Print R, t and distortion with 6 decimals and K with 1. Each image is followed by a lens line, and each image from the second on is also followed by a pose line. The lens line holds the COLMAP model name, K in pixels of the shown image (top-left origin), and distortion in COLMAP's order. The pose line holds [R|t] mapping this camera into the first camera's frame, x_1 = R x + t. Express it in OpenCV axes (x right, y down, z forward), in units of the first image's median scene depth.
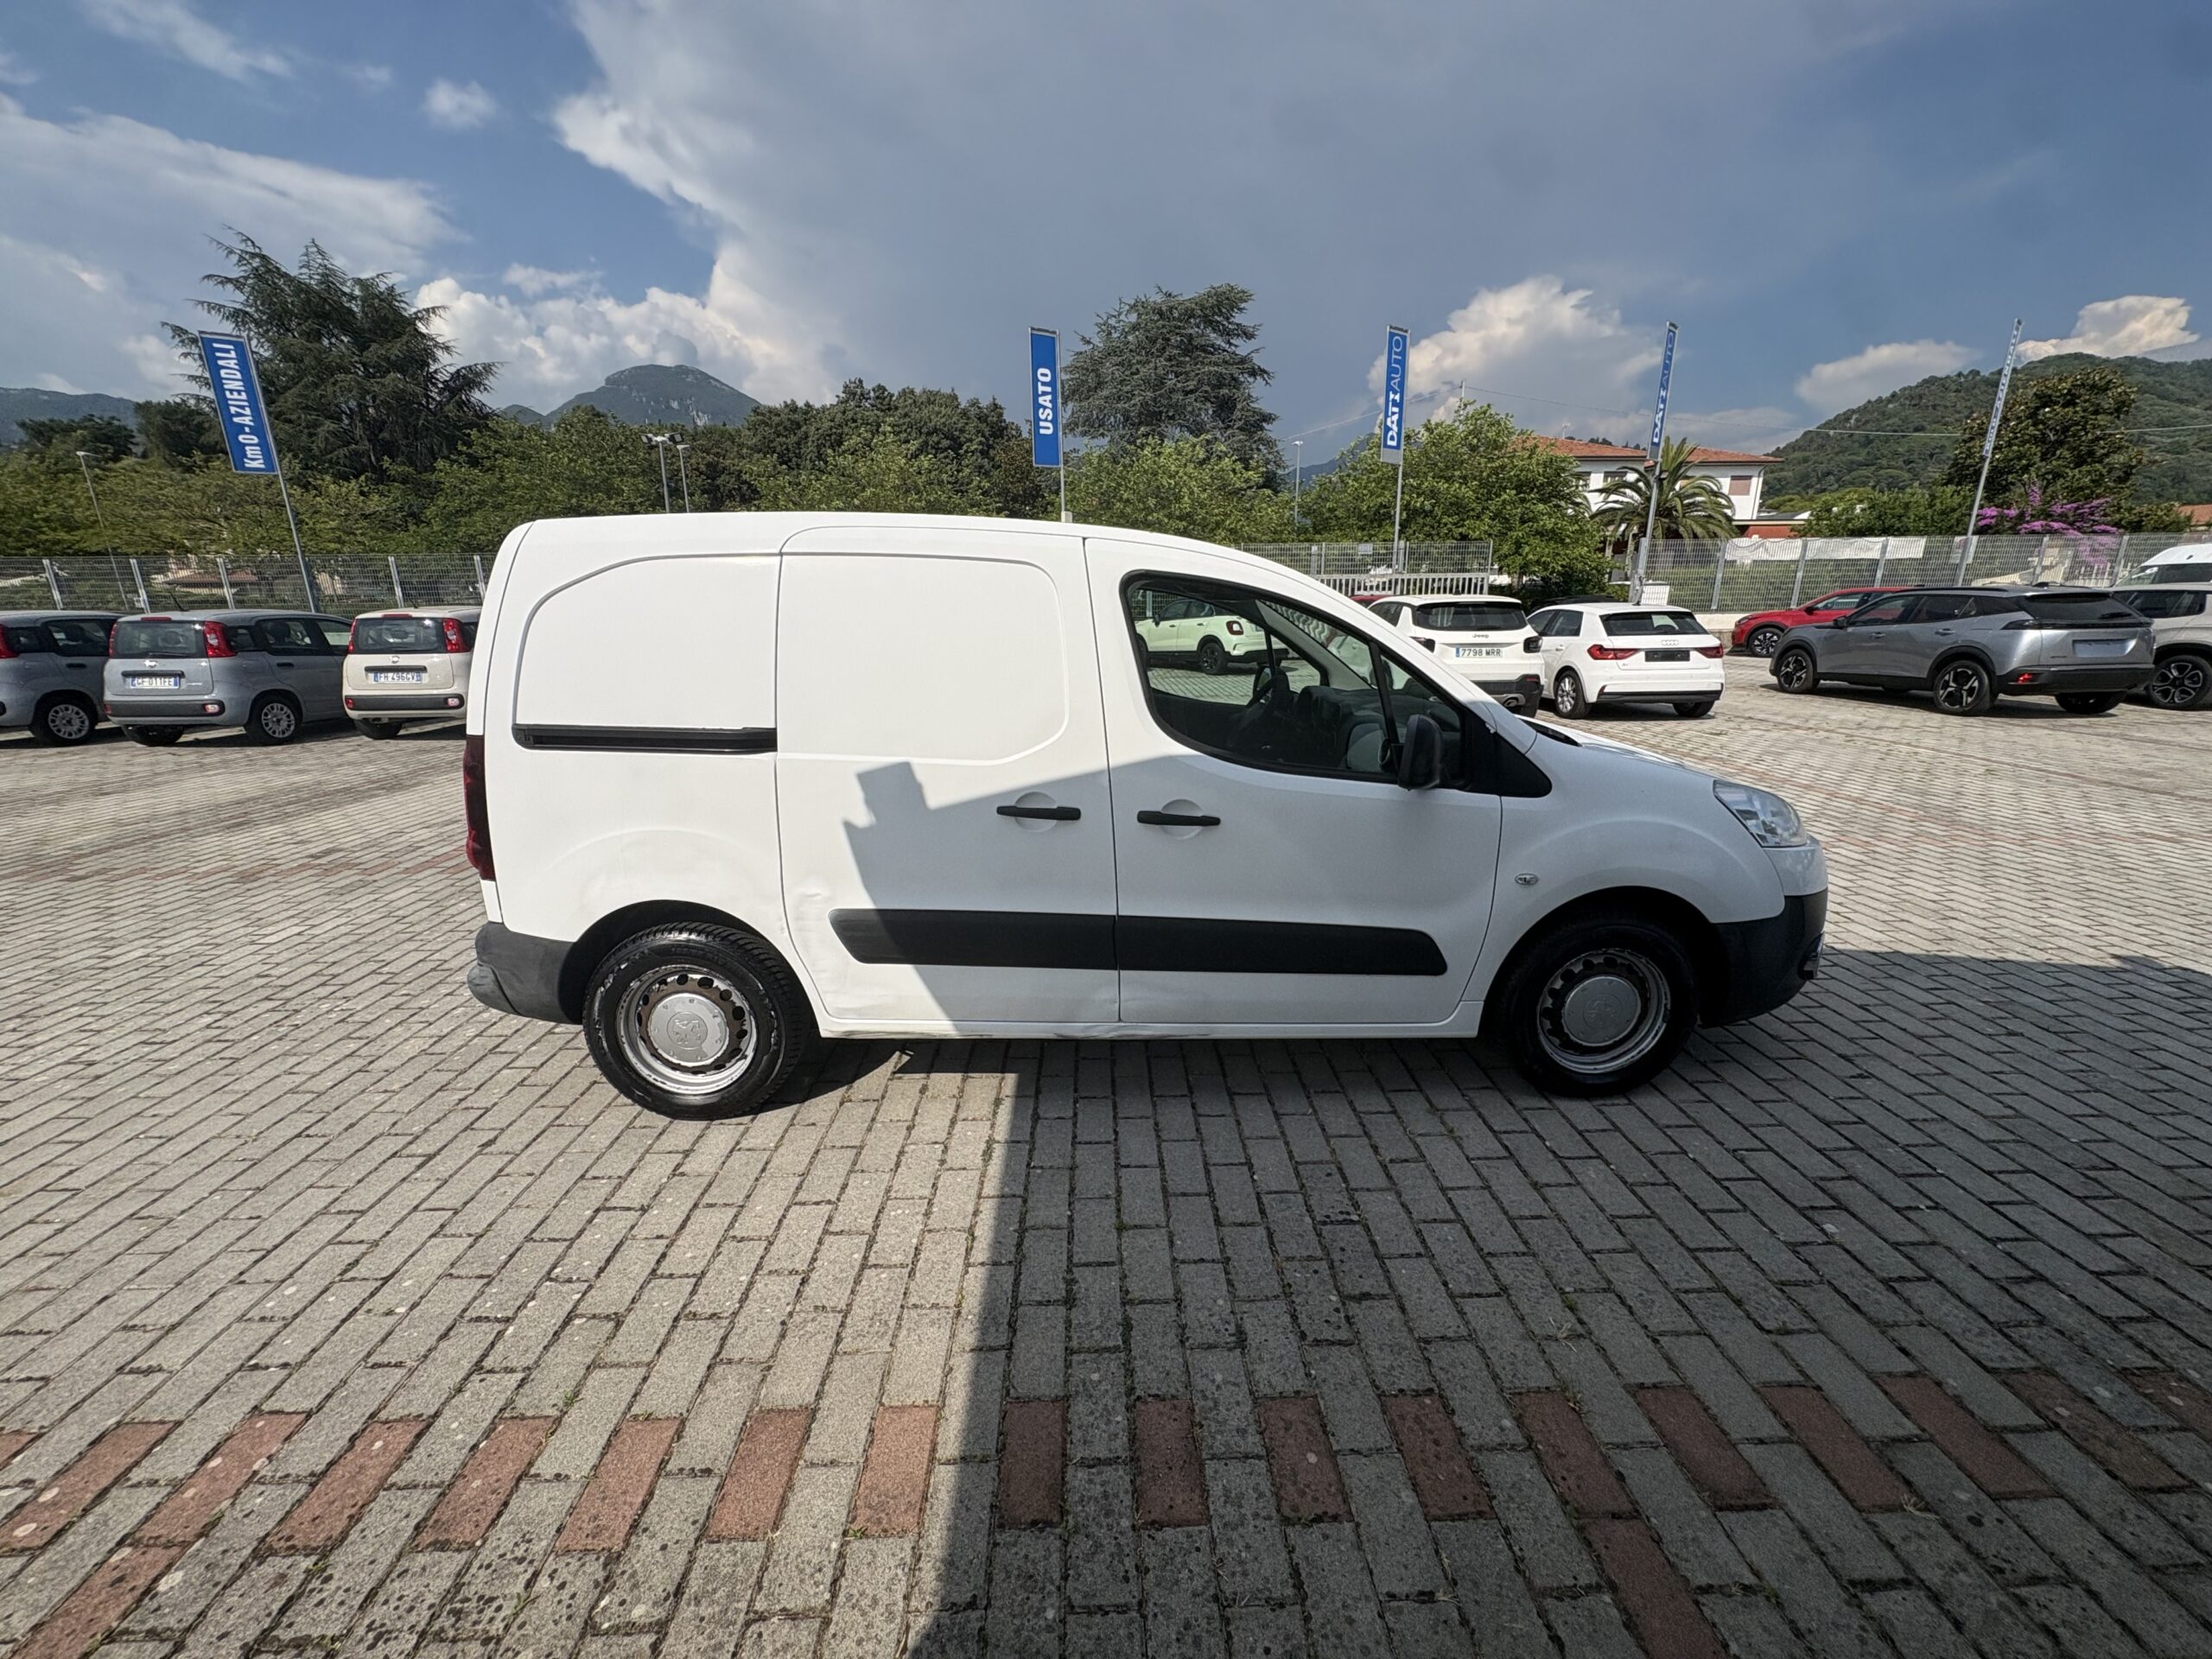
lens RADIAL K [[882.3, 0, 1101.6], [0, 882.3, 820.4], [0, 0, 1]] dist [0.002812, -0.000648]
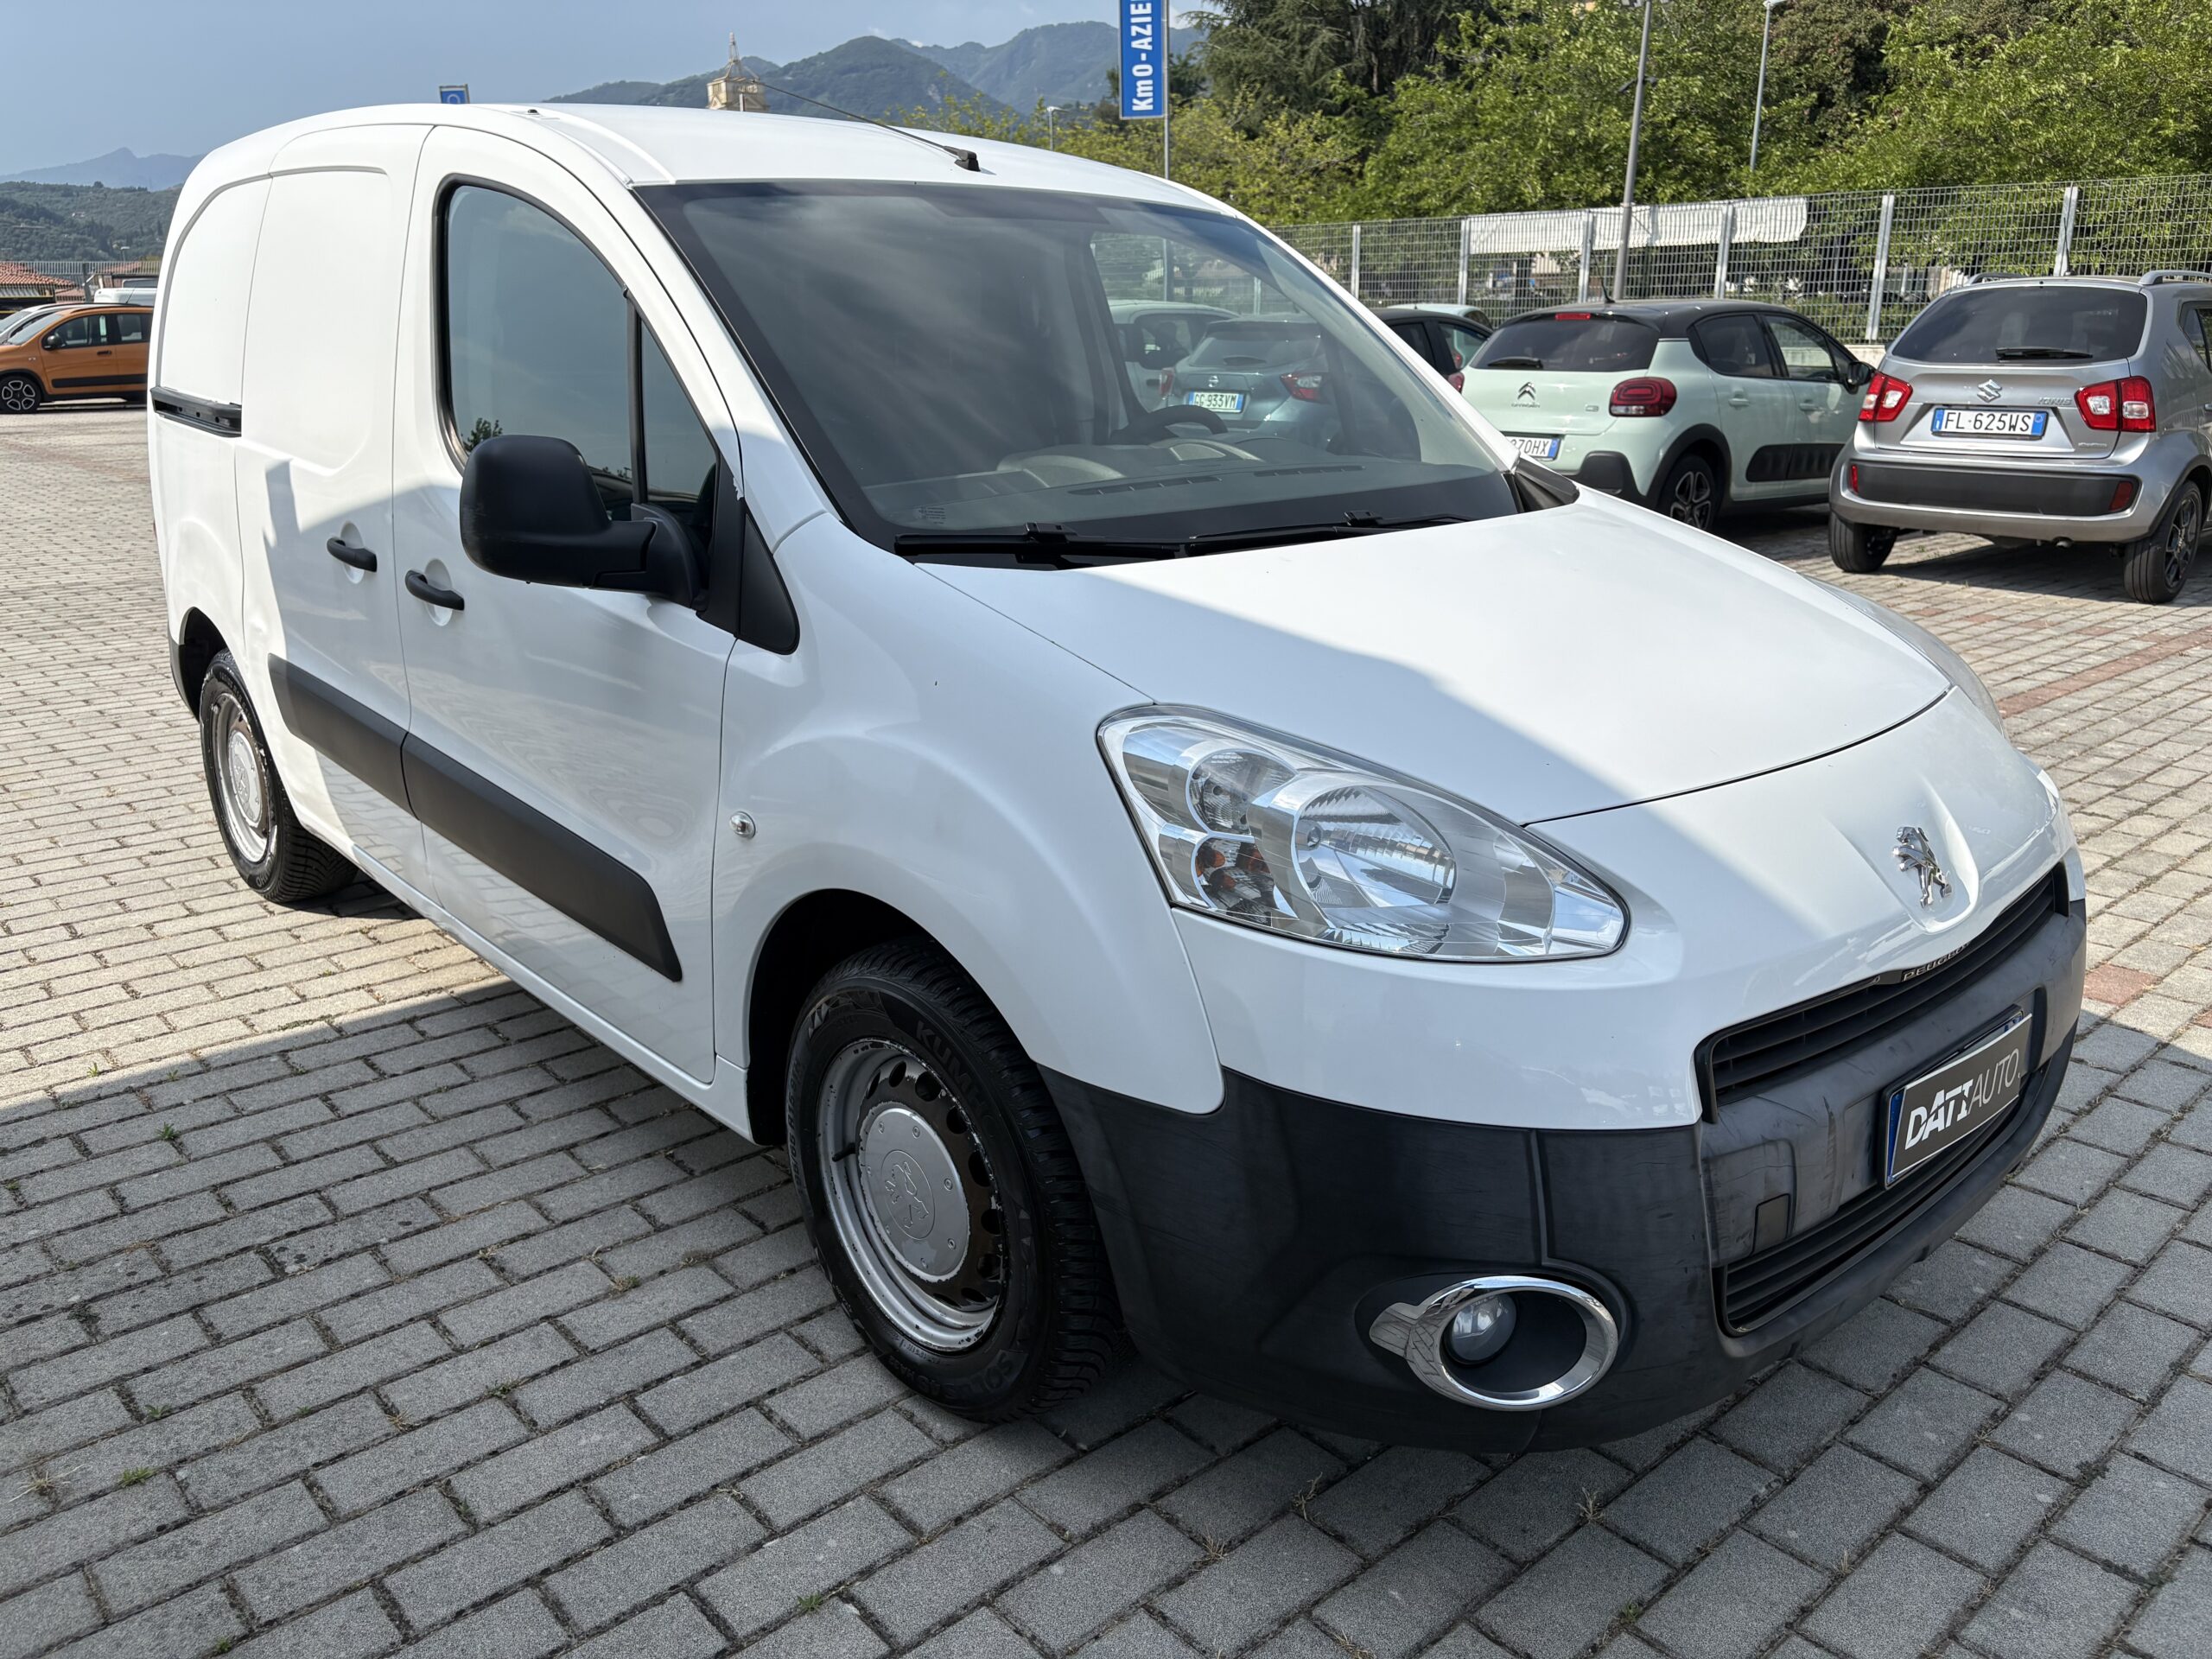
lens RADIAL K [[1671.2, 0, 1114.1], [0, 1671.2, 829.6], [0, 0, 1]] dist [0.047943, -0.047136]
pose [[0.654929, 0.229666, -0.719945, 1.253587], [-0.189121, 0.972195, 0.138092, -0.089602], [0.731643, 0.045716, 0.680154, 0.551723]]
